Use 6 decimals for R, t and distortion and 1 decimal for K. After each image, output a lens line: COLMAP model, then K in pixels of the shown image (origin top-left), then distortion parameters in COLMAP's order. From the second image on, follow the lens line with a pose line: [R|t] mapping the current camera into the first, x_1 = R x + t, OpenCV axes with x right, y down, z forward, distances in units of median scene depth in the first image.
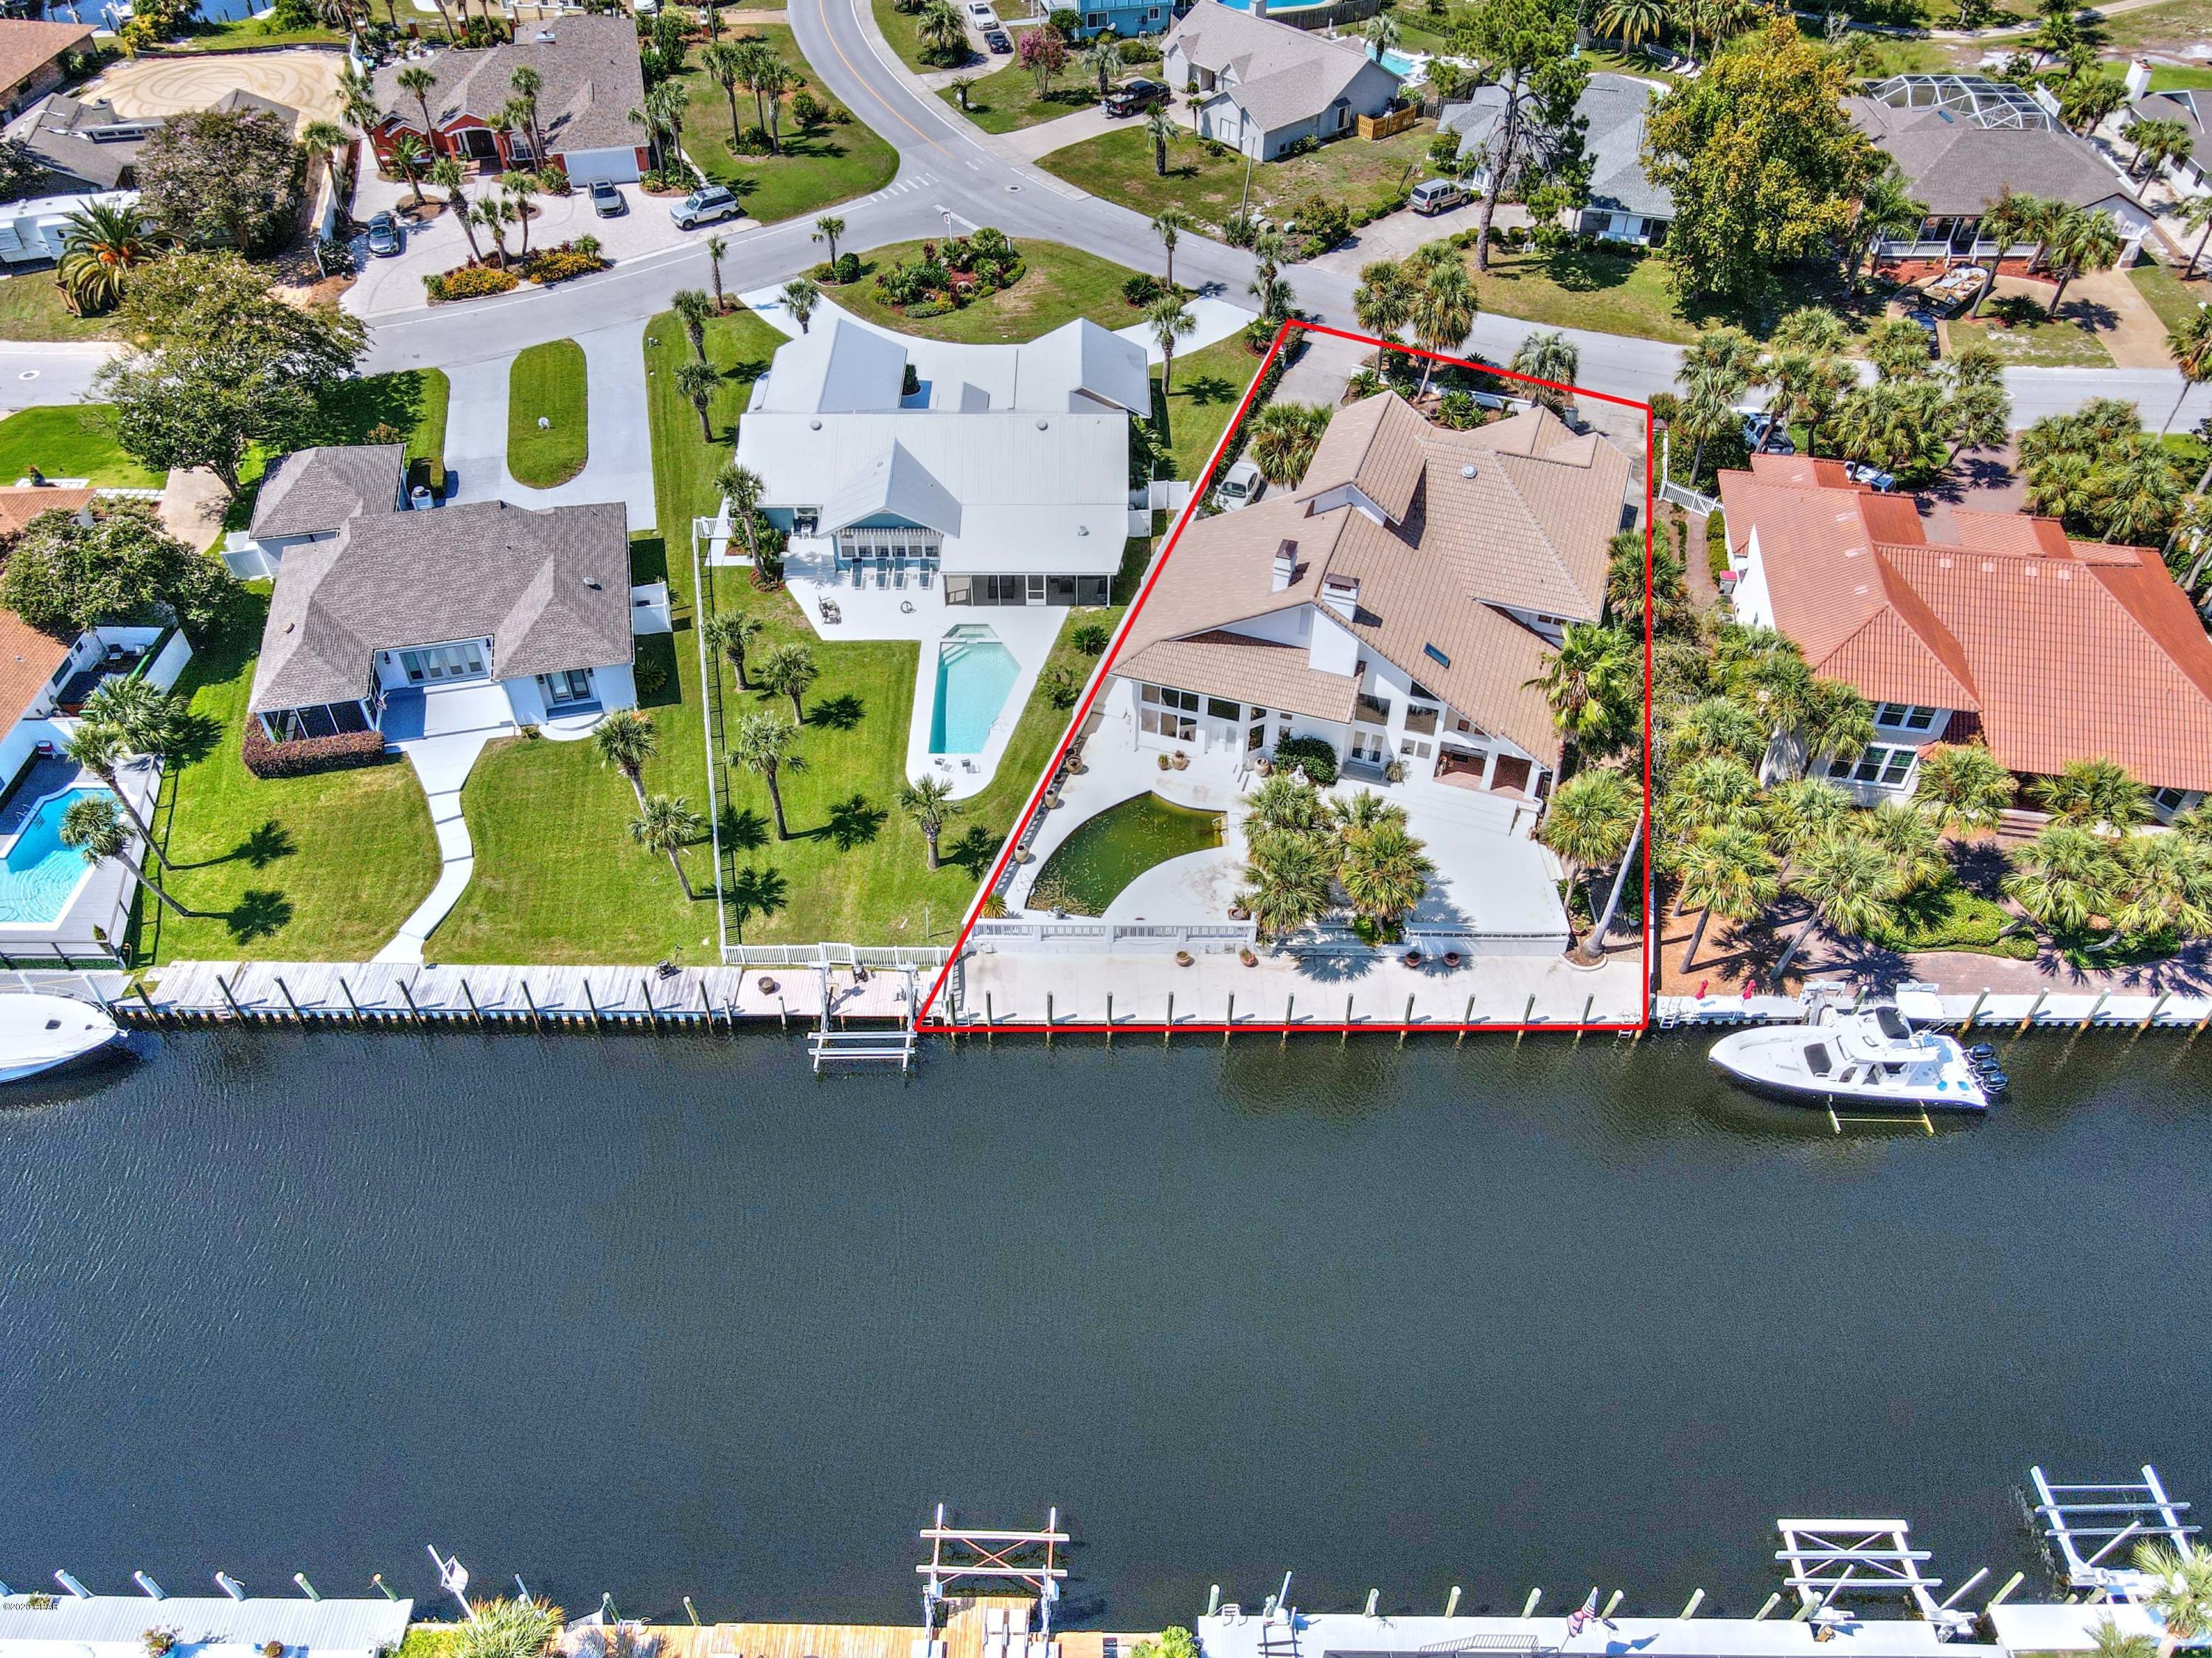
lens RADIAL K [[1623.1, 0, 1106.0], [0, 1623.1, 829.0], [0, 0, 1]] dist [-0.001942, 0.019483]
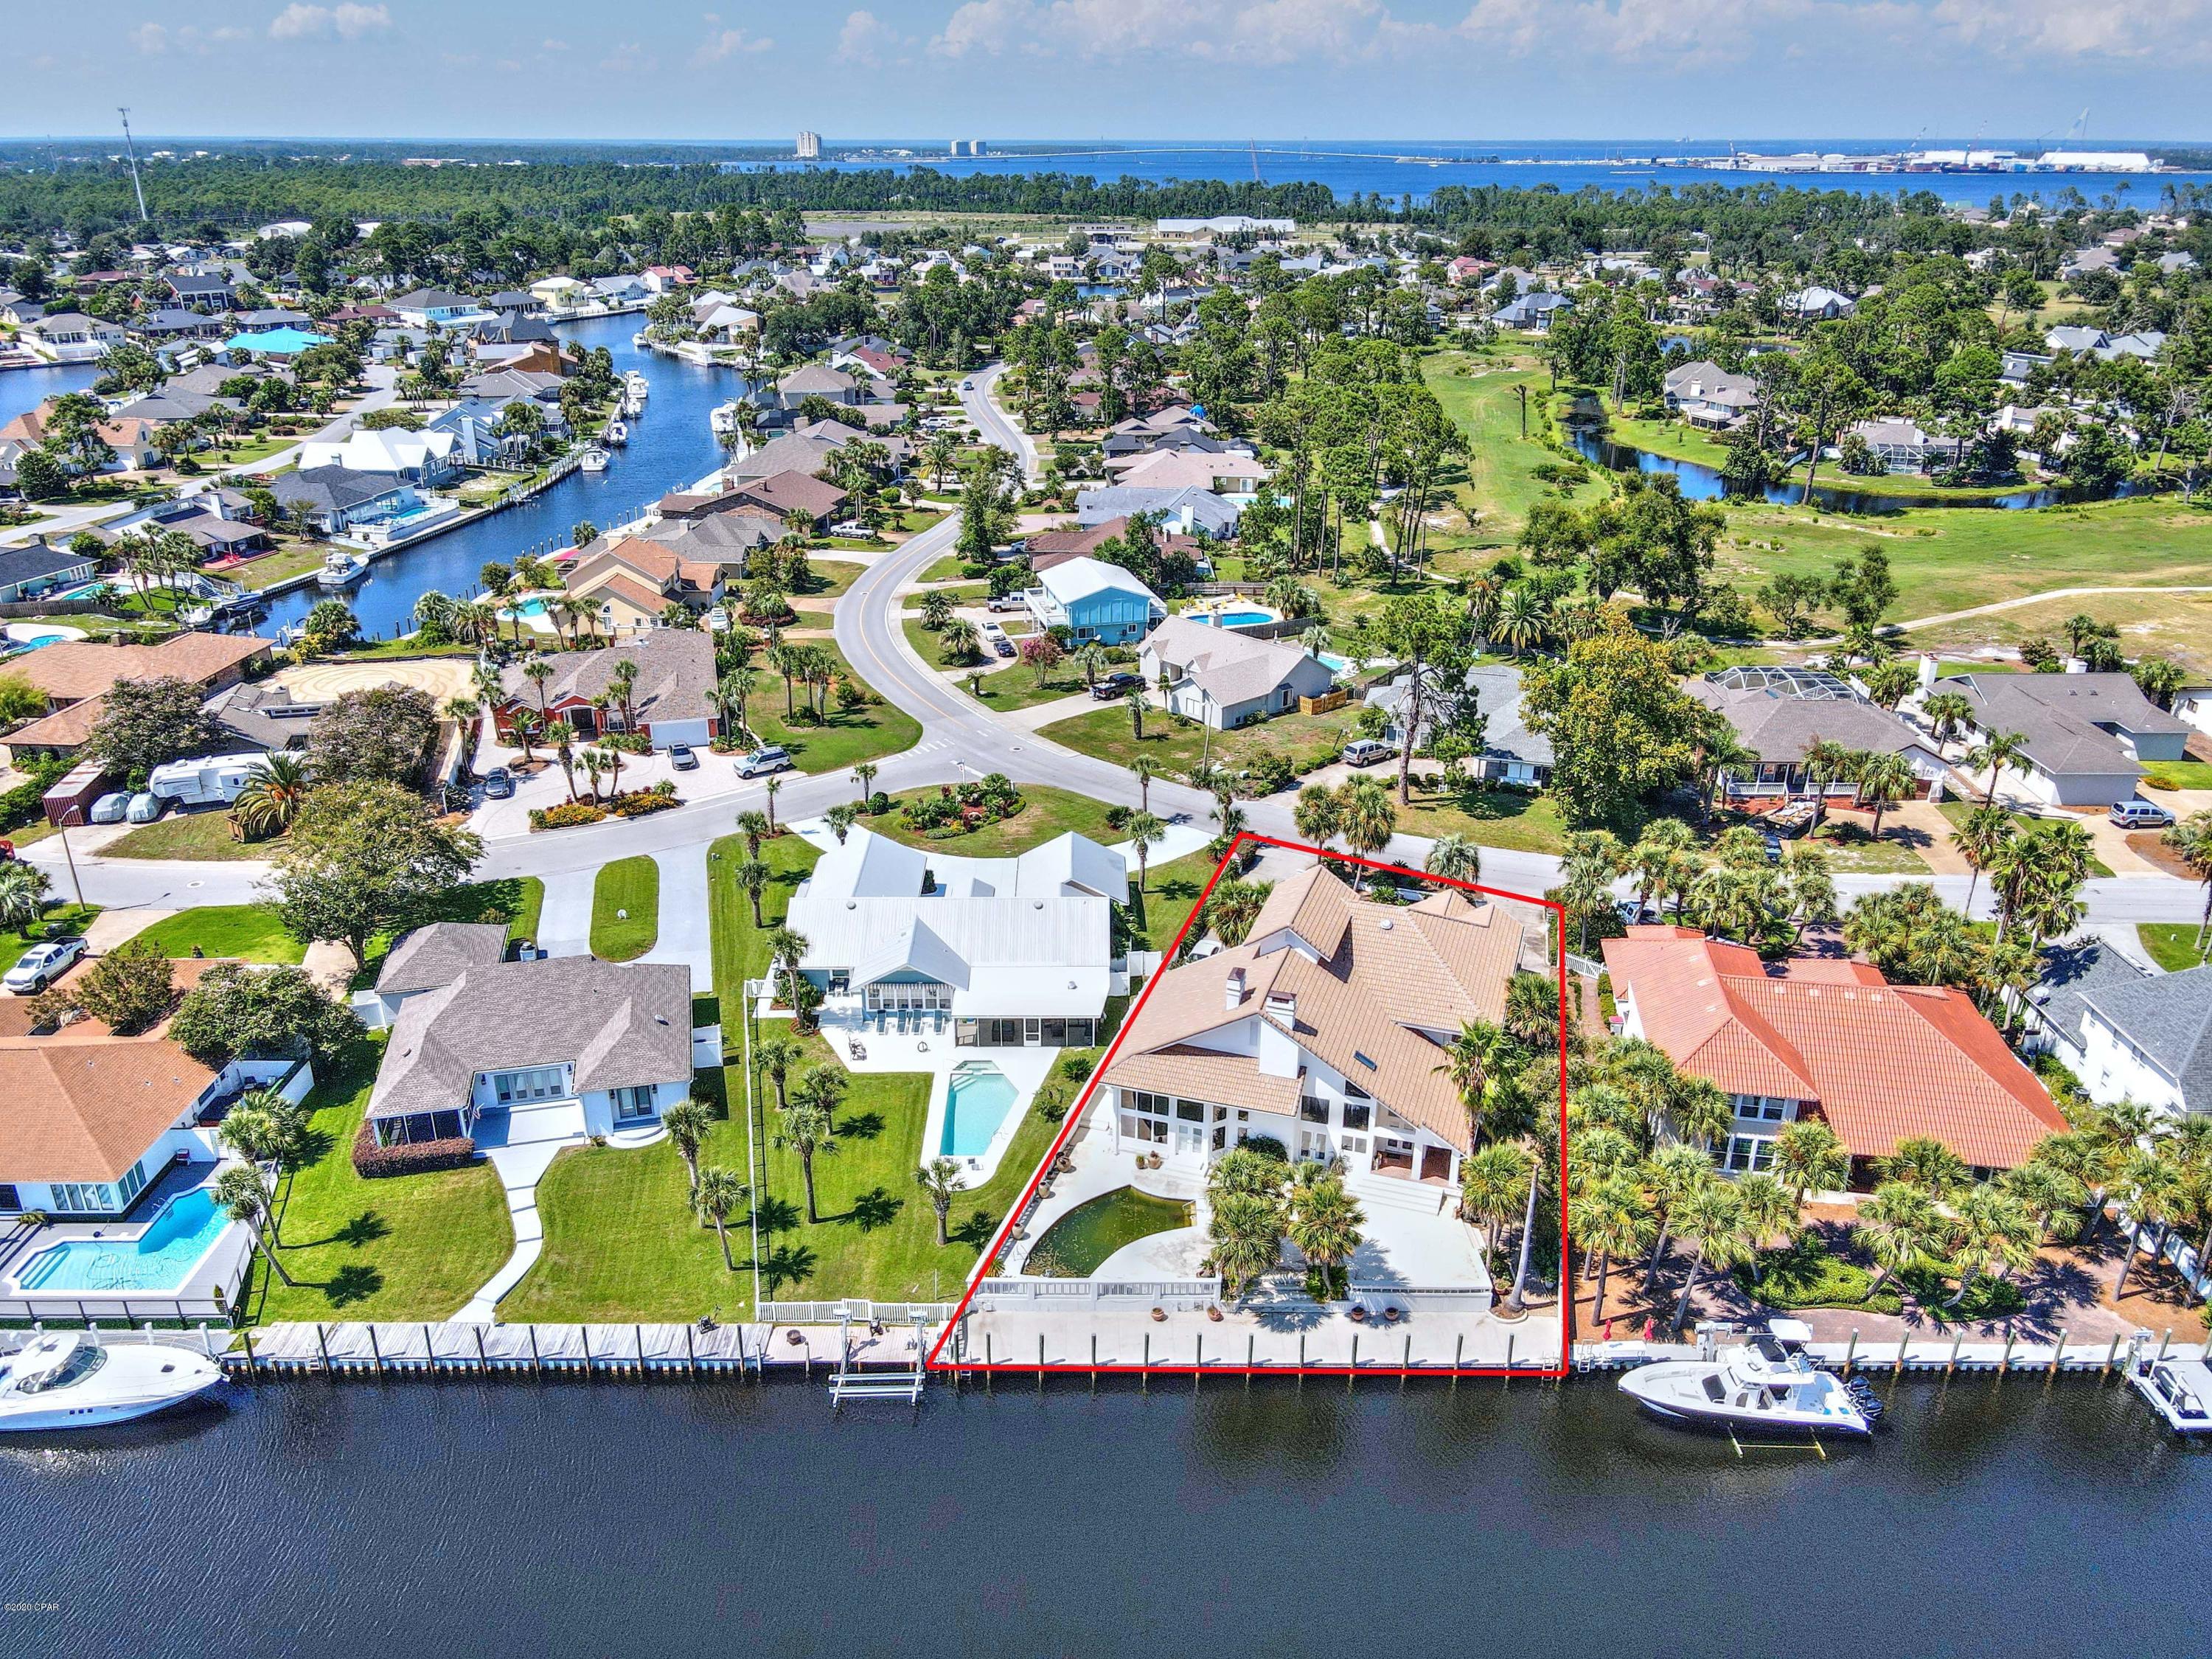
lens RADIAL K [[1623.2, 0, 1106.0], [0, 1623.2, 829.5], [0, 0, 1]] dist [-0.001942, 0.019483]
pose [[0.999979, -0.004628, 0.004505, 0.005938], [0.005940, 0.932917, -0.360044, 0.140205], [-0.002536, 0.360063, 0.932925, -0.156507]]
